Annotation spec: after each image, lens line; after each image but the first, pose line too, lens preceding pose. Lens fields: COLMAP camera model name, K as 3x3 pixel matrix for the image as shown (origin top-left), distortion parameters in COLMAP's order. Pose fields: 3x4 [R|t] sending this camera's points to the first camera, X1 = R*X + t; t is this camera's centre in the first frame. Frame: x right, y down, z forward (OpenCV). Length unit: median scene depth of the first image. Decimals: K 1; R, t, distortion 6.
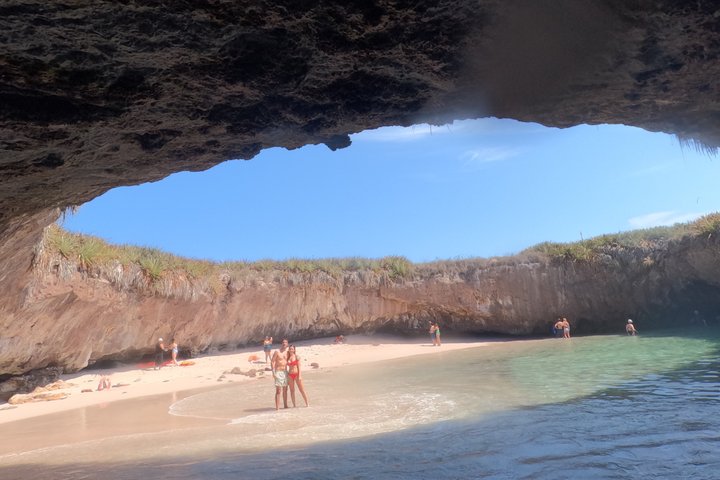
lens RADIAL K [[476.9, 0, 354.7], [0, 476.9, 231.8], [0, 0, 1]] dist [0.009522, -0.003227]
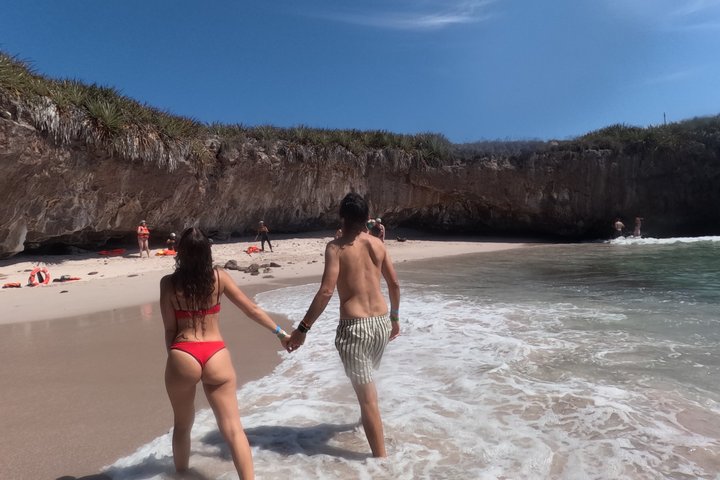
lens RADIAL K [[481.1, 0, 363.9], [0, 481.1, 248.5], [0, 0, 1]] dist [-0.007540, 0.027938]
pose [[0.998245, 0.042541, 0.041193, -0.054730], [-0.051312, 0.968636, 0.243129, 0.053239], [-0.029558, -0.244816, 0.969119, 0.200285]]
